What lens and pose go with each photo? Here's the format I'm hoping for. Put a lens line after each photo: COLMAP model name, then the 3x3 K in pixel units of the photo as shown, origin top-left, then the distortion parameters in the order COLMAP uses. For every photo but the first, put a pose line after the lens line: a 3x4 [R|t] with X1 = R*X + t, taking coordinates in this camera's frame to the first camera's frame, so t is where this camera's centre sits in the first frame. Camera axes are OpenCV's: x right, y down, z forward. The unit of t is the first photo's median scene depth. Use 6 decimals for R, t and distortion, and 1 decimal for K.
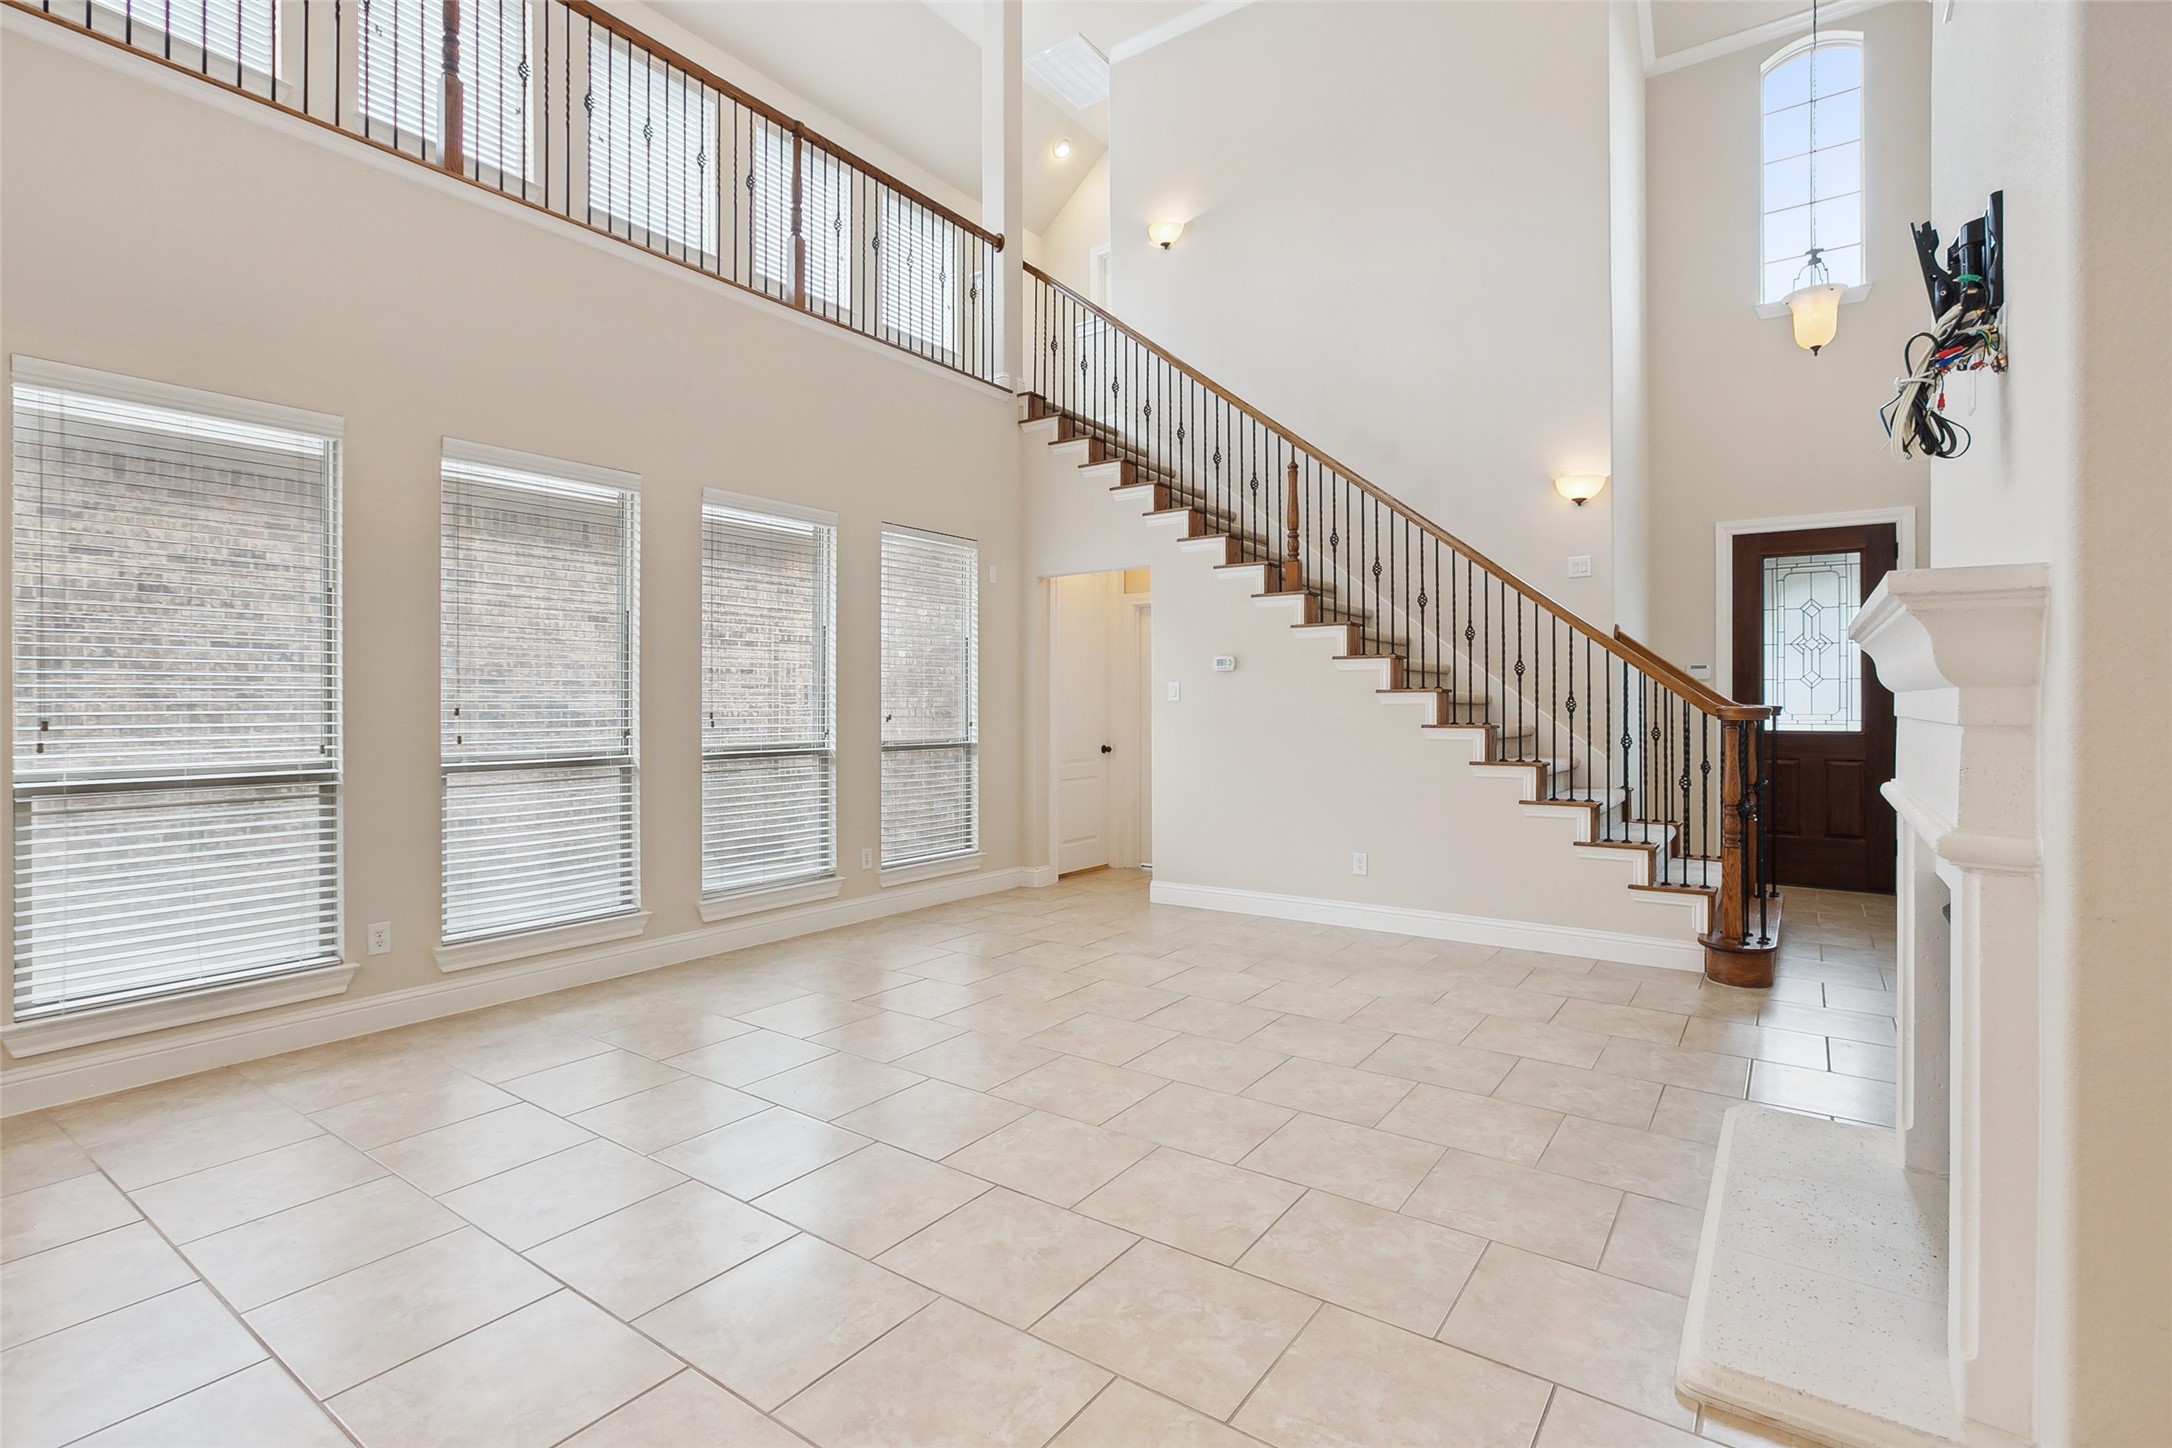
lens RADIAL K [[1021.1, 0, 1103.9], [0, 1021.1, 708.2], [0, 0, 1]] dist [-0.026655, 0.012803]
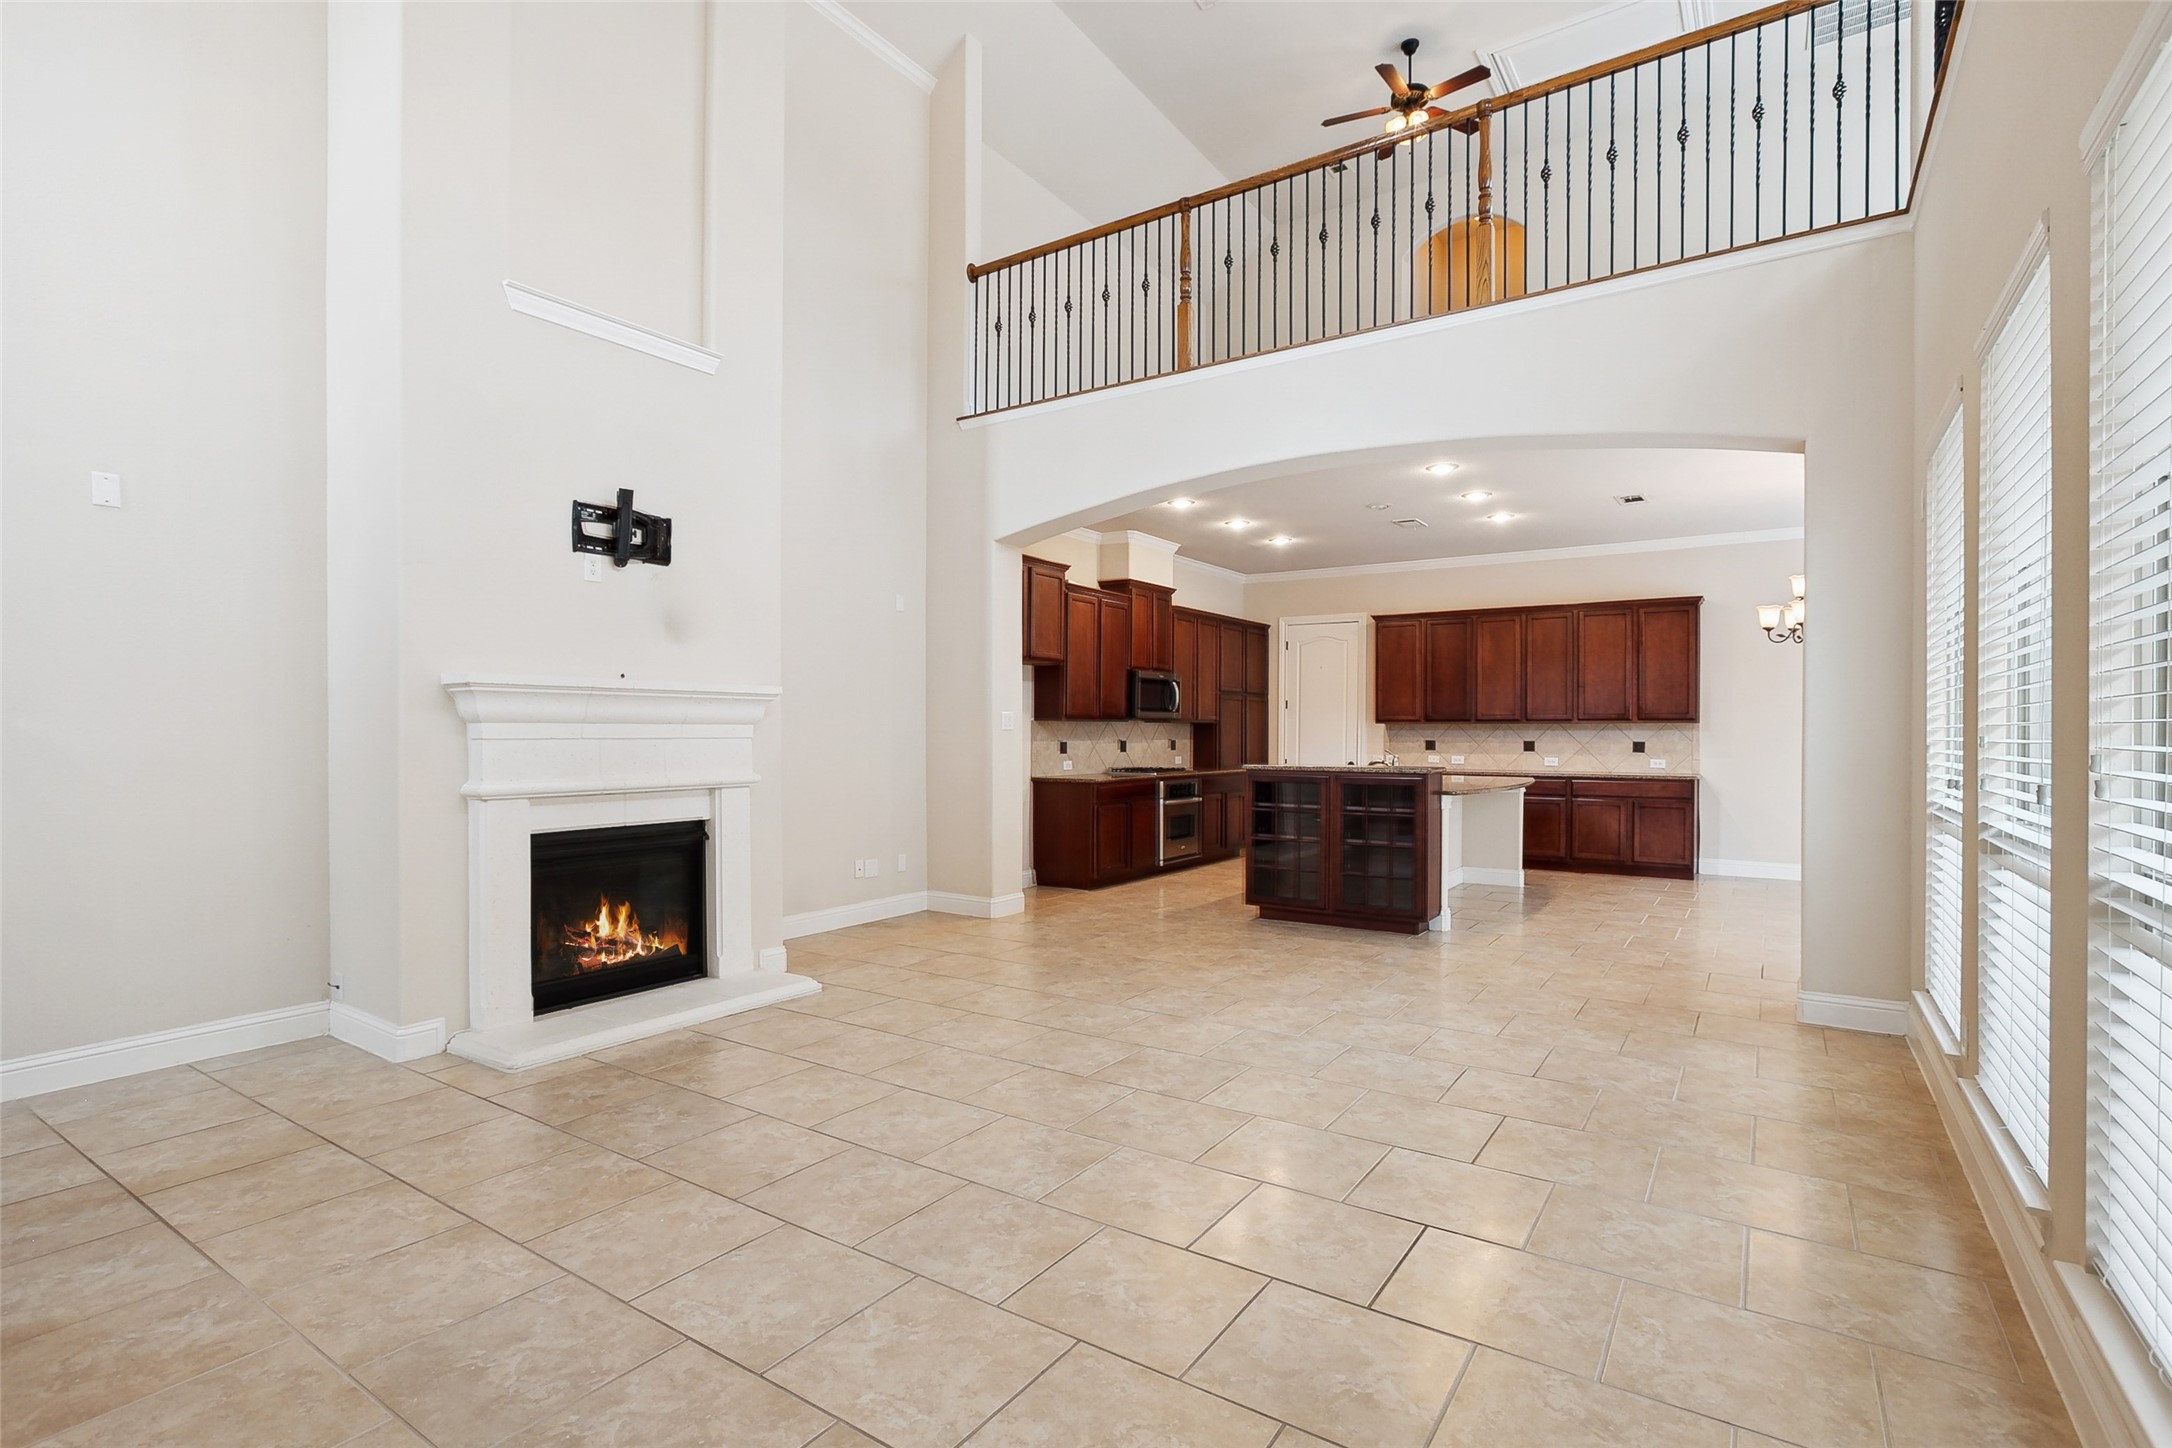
lens RADIAL K [[1021.1, 0, 1076.6], [0, 1021.1, 743.9], [0, 0, 1]] dist [-0.026655, 0.012803]
pose [[-0.999996, 0.000679, -0.002625, -0.027246], [0.000631, 0.999833, 0.018253, -0.005155], [0.002637, 0.018252, -0.999830, 1.125867]]
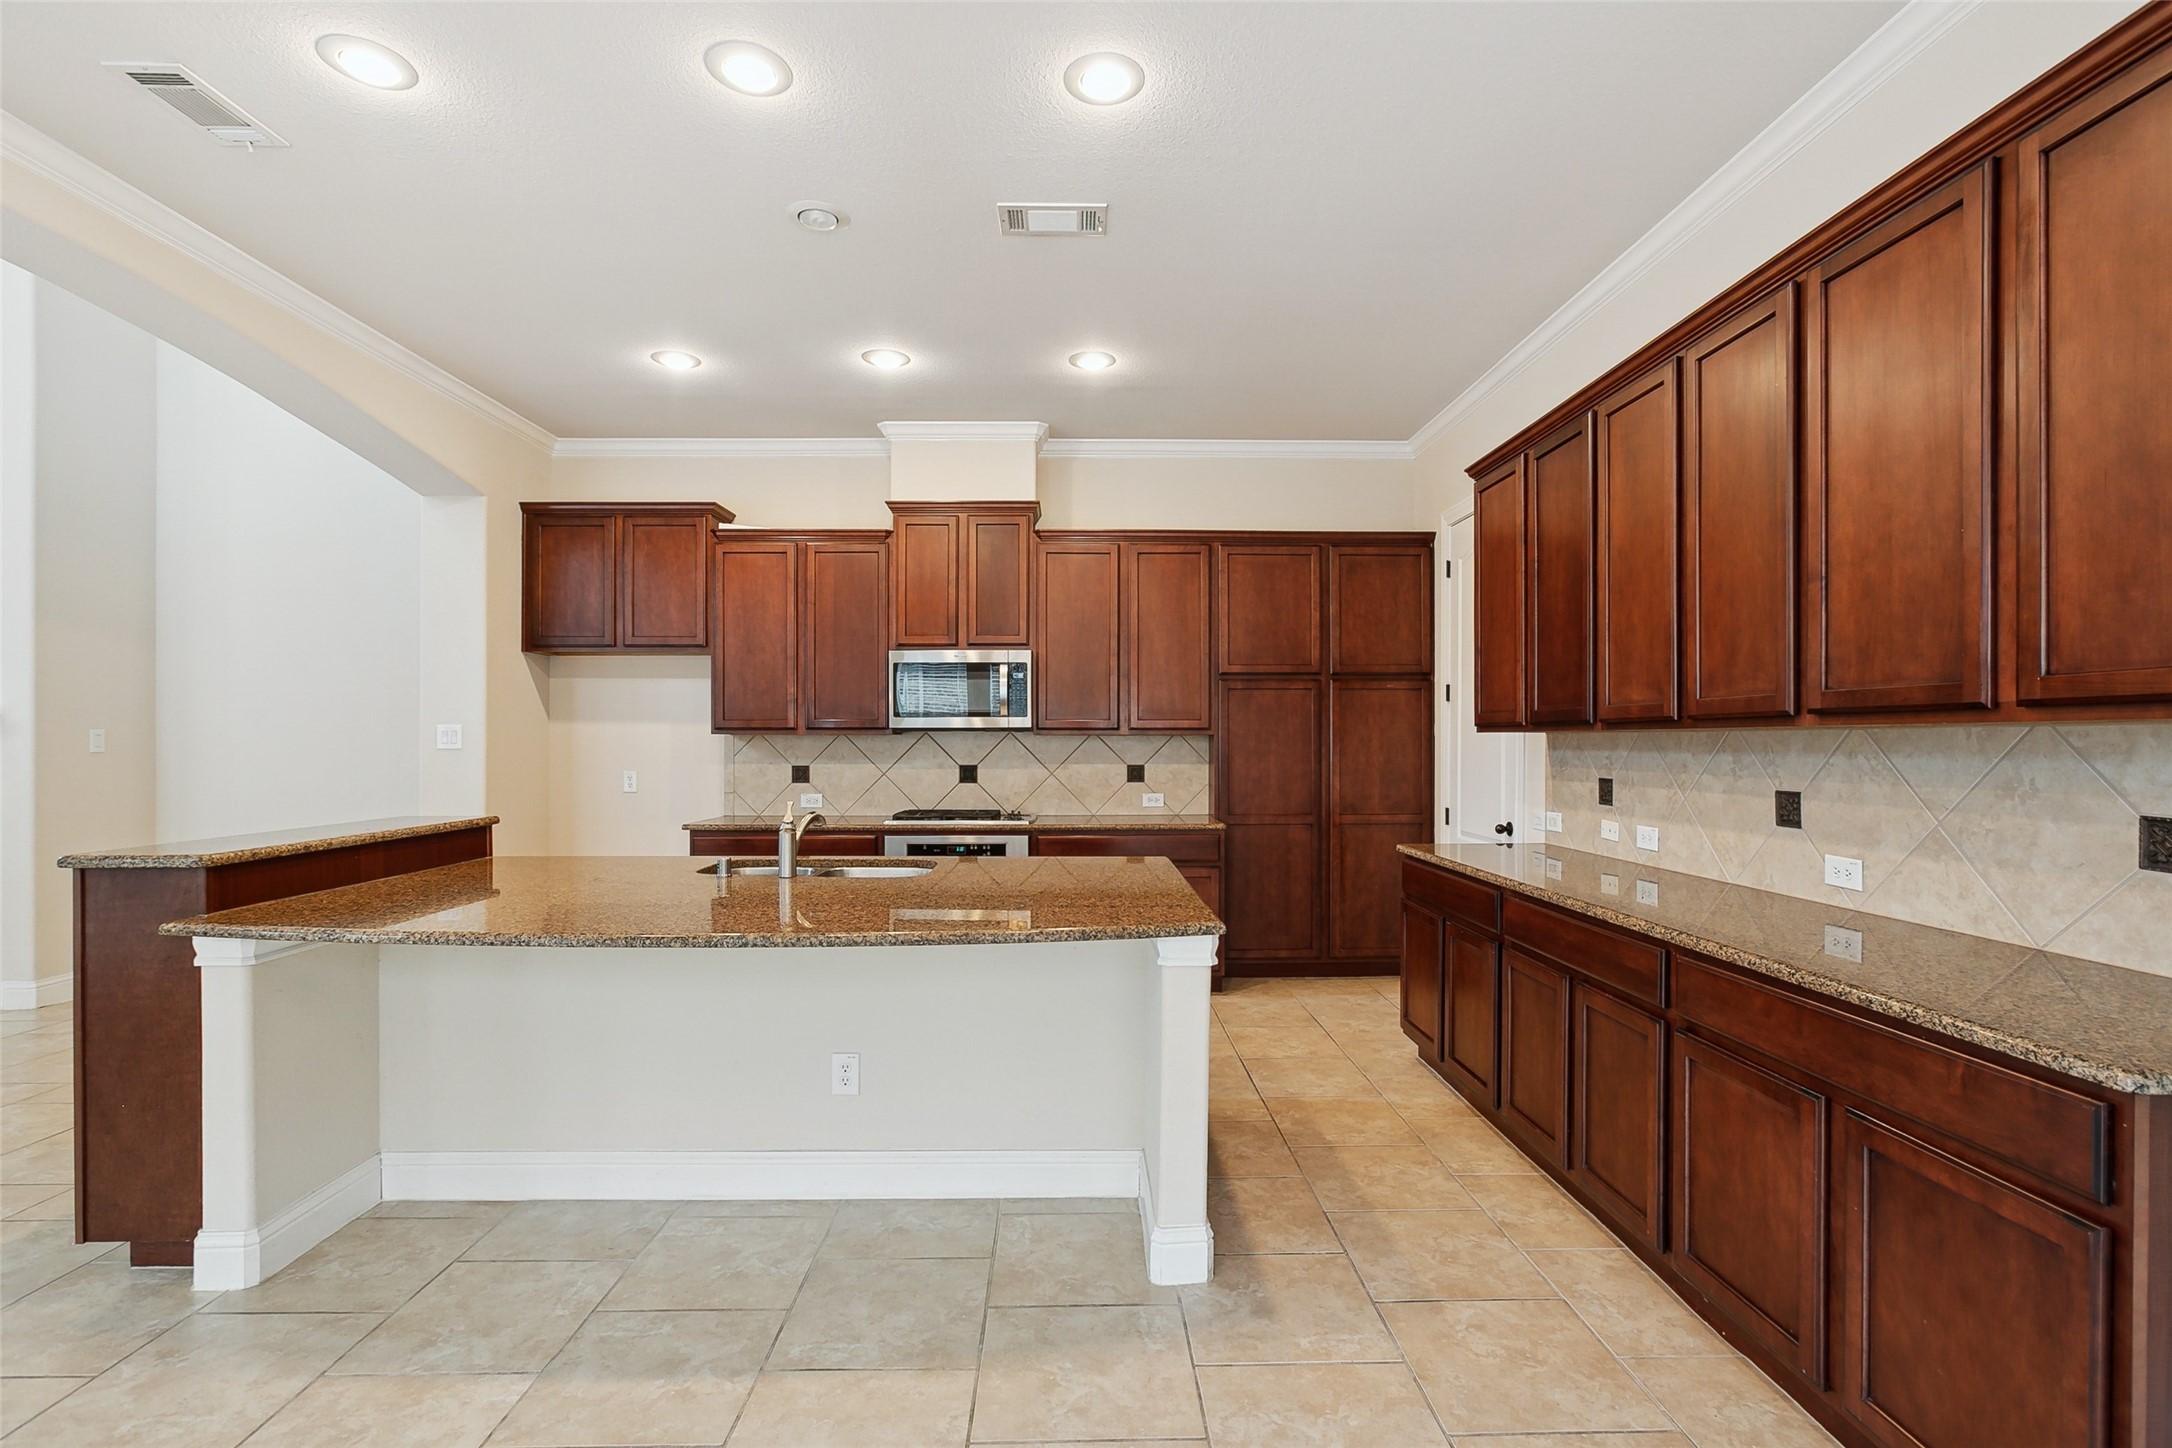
lens RADIAL K [[1021.1, 0, 1093.4], [0, 1021.1, 735.0], [0, 0, 1]] dist [-0.026655, 0.012803]
pose [[-0.587610, 0.007310, 0.809112, -0.944525], [0.006619, 0.999969, -0.004228, -0.004990], [-0.809117, 0.002872, -0.587640, 0.020414]]
